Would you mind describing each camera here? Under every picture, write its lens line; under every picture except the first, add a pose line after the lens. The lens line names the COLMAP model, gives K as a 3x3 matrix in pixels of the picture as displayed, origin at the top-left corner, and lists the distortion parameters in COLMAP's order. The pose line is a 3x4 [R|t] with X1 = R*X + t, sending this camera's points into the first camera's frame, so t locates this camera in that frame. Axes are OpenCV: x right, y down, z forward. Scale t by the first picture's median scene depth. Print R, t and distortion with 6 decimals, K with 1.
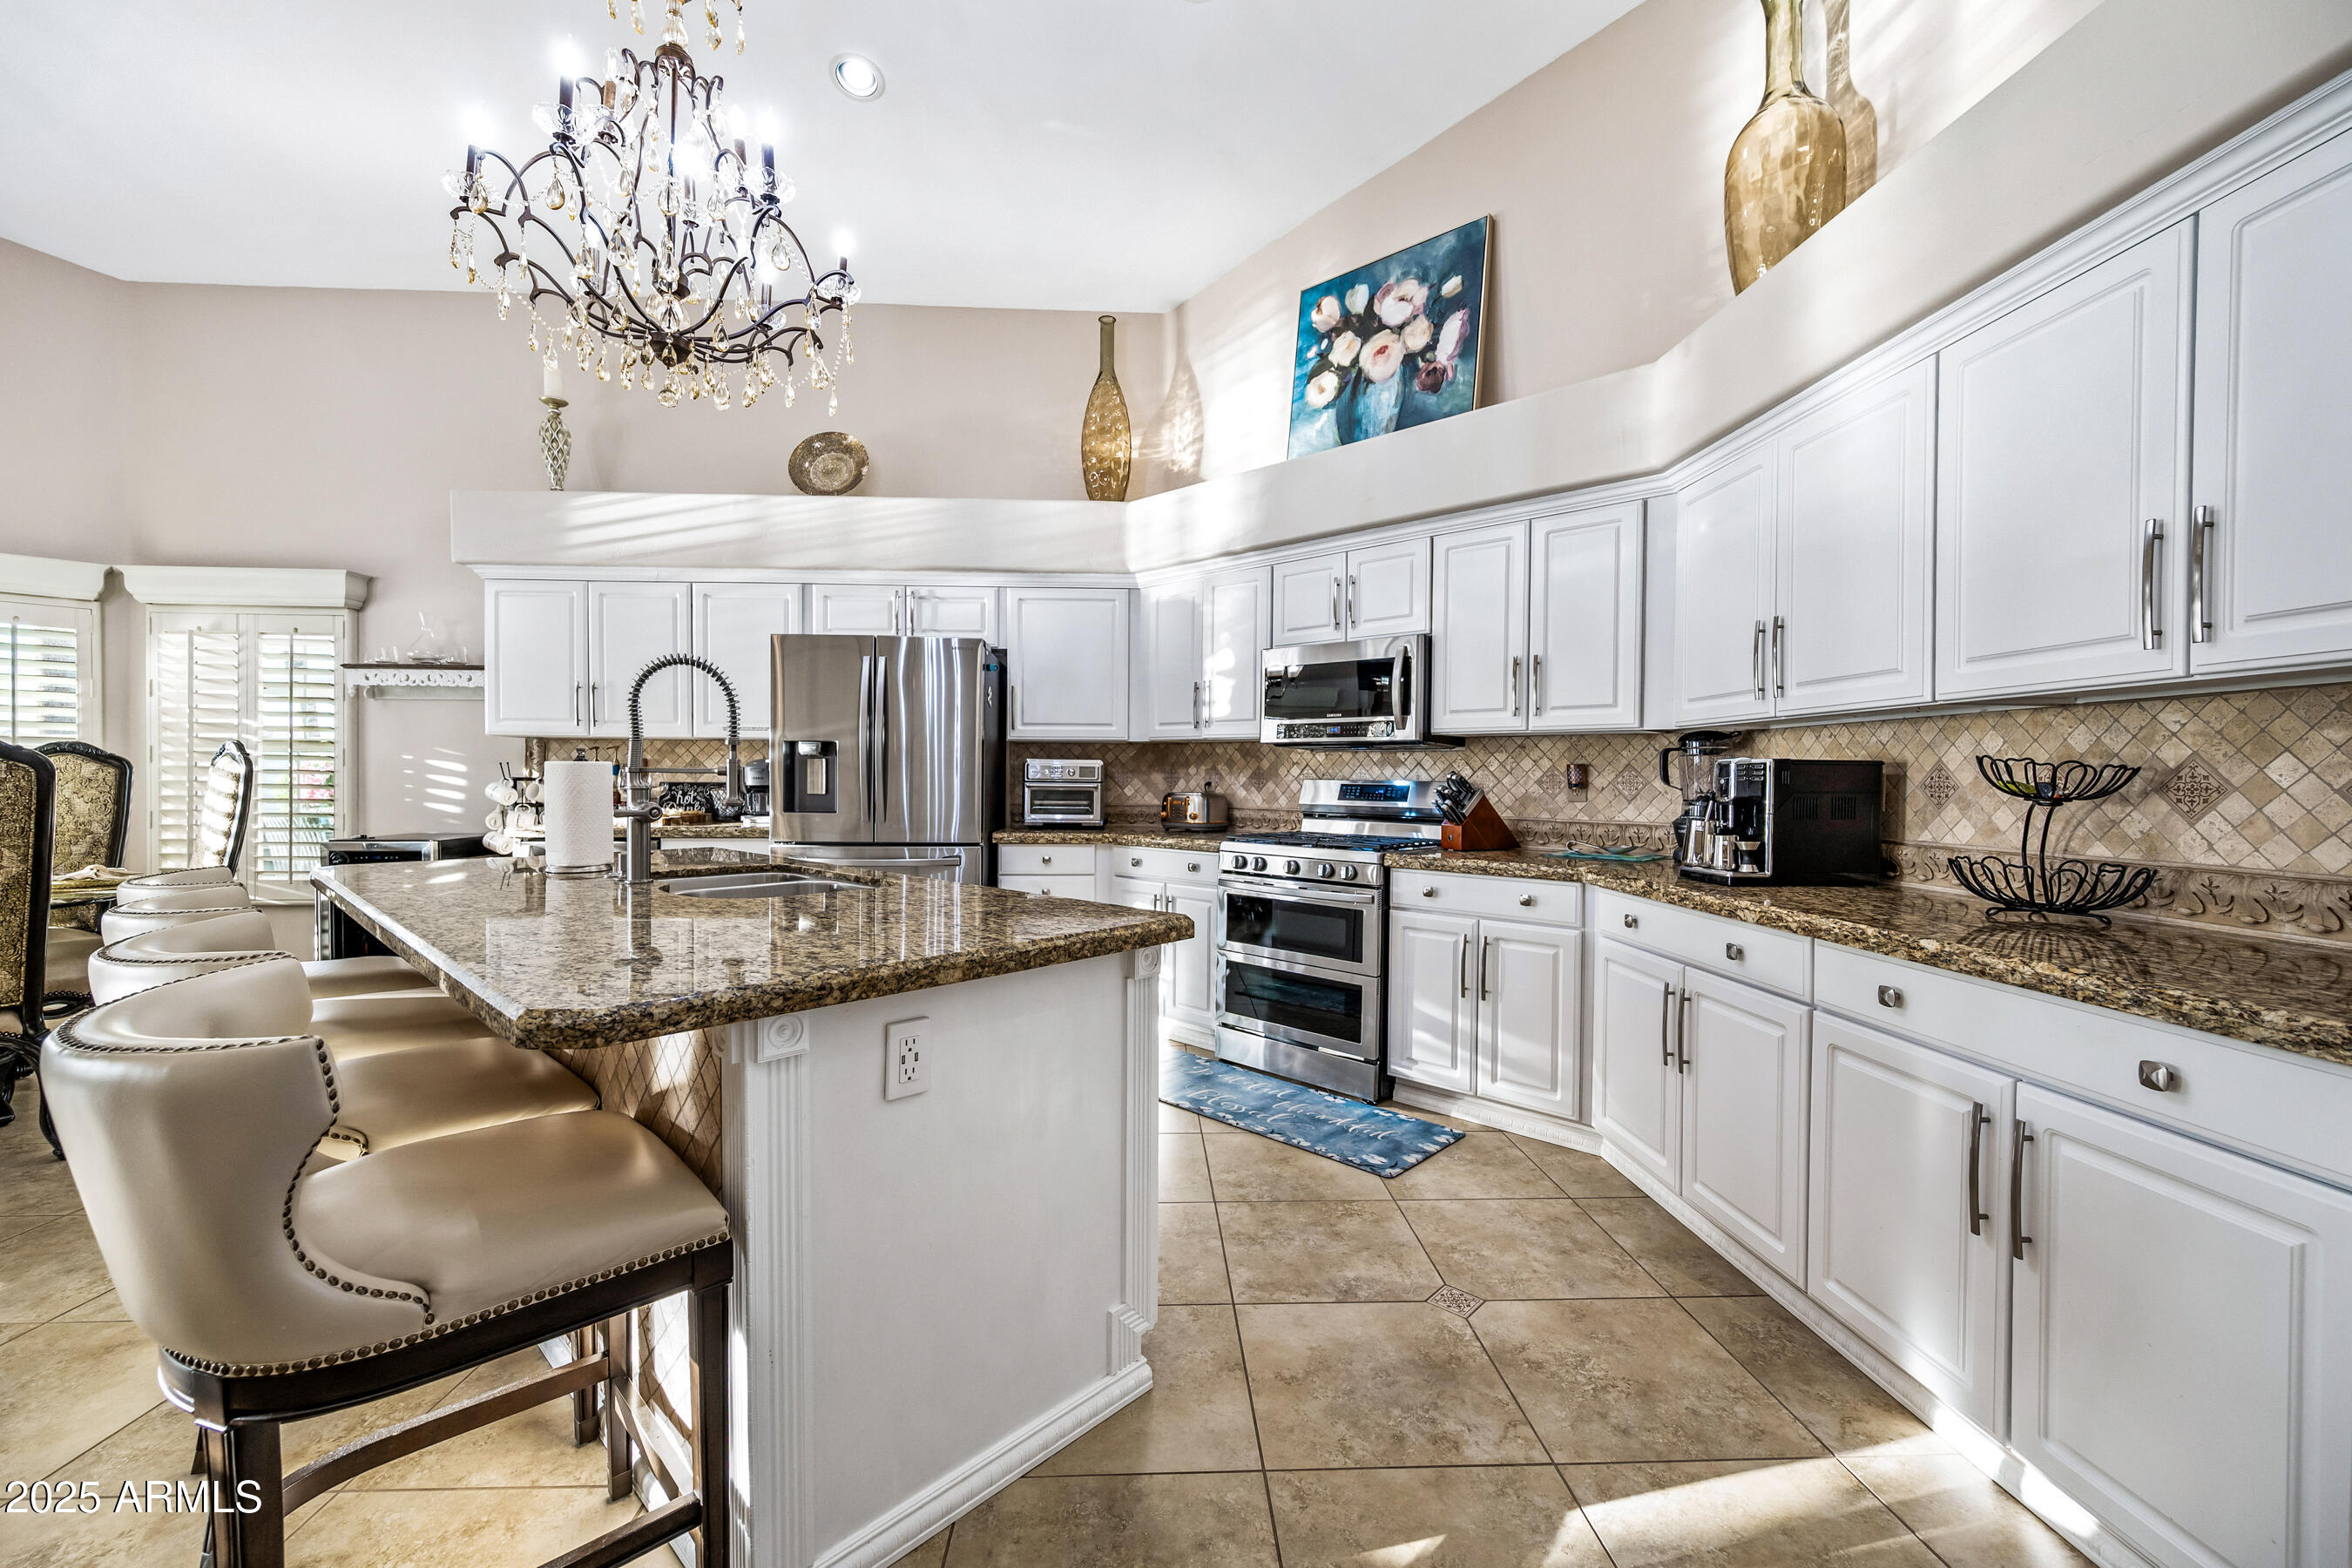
lens RADIAL K [[928.5, 0, 1183.1], [0, 928.5, 789.6], [0, 0, 1]] dist [-0.002710, -0.000332]
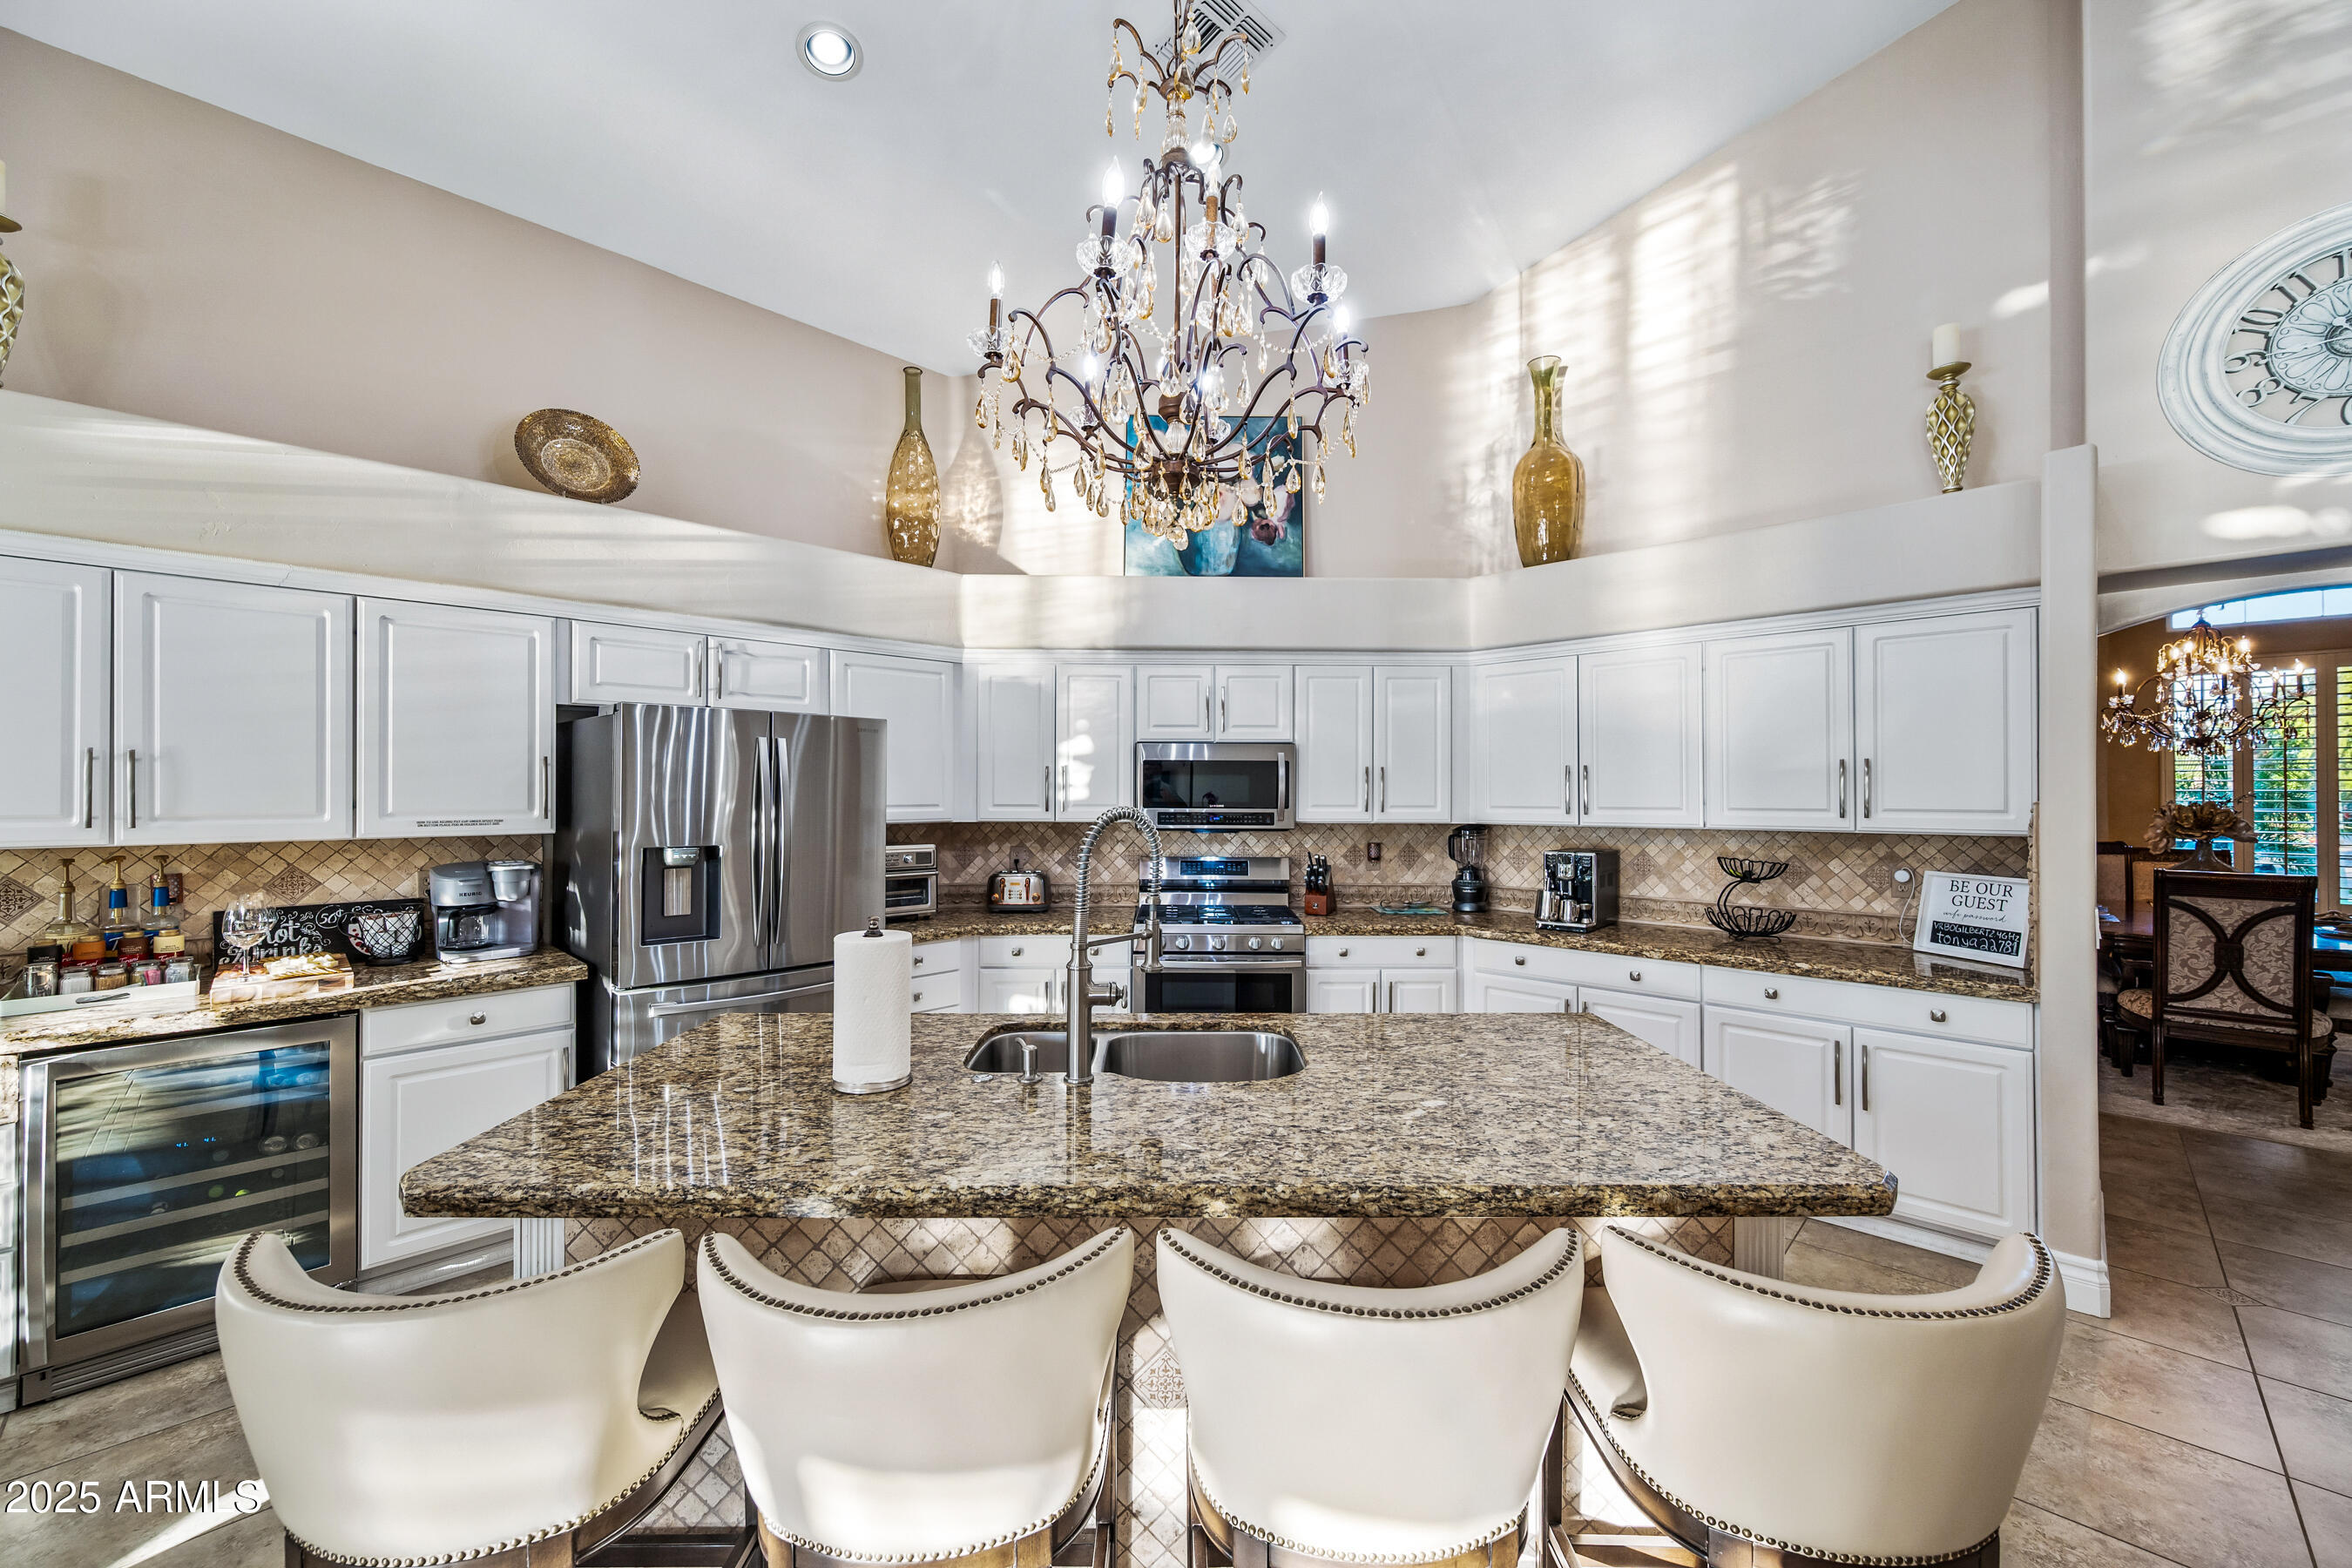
lens RADIAL K [[910.5, 0, 1173.6], [0, 910.5, 779.1], [0, 0, 1]] dist [0.000342, 0.000062]
pose [[0.736559, 0.001671, 0.676371, -0.598463], [0.015307, 0.999700, -0.019138, -0.085649], [-0.676200, 0.024449, 0.736312, 0.181914]]
